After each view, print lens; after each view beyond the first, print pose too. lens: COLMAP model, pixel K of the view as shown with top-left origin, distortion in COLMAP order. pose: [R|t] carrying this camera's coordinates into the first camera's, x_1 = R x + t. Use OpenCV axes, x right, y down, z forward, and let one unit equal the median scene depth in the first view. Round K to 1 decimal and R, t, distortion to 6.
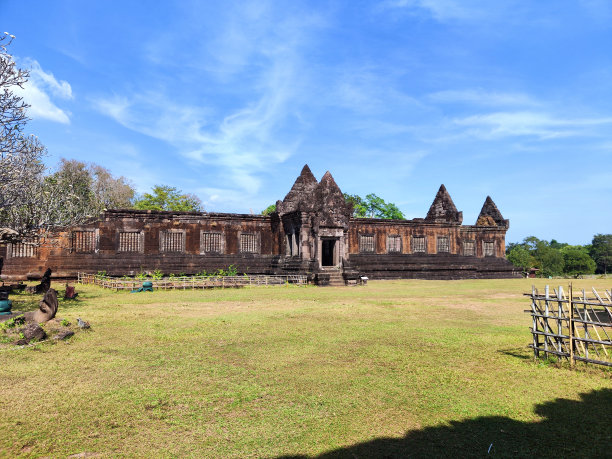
lens RADIAL K [[427.1, 0, 306.0], [0, 427.1, 229.5], [0, 0, 1]] dist [0.011091, -0.001488]
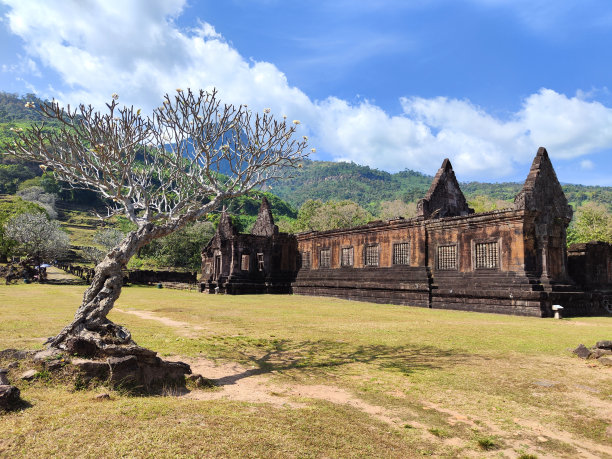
lens RADIAL K [[427.1, 0, 306.0], [0, 427.1, 229.5], [0, 0, 1]] dist [0.011091, -0.001488]
pose [[0.160342, -0.111990, -0.980688, 1.019629], [0.049327, 0.993211, -0.105355, 0.064601], [0.985828, -0.031481, 0.164778, 0.769706]]
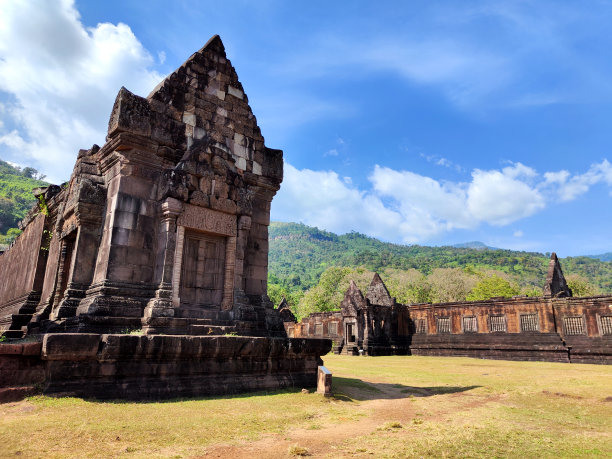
lens RADIAL K [[429.4, 0, 306.0], [0, 429.4, 229.5], [0, 0, 1]] dist [-0.004027, 0.001808]
pose [[0.290733, -0.239494, -0.926346, 1.138733], [0.054479, 0.970740, -0.233873, 0.032010], [0.955252, 0.017528, 0.295273, 0.271288]]
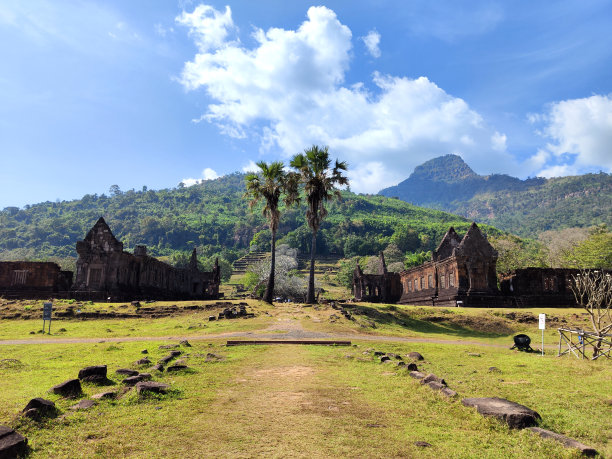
lens RADIAL K [[427.1, 0, 306.0], [0, 427.1, 229.5], [0, 0, 1]] dist [0.011091, -0.001488]
pose [[-0.362157, -0.183042, -0.913968, 1.703832], [0.064406, 0.973272, -0.220439, 0.148314], [0.929889, -0.138699, -0.340688, 1.158903]]
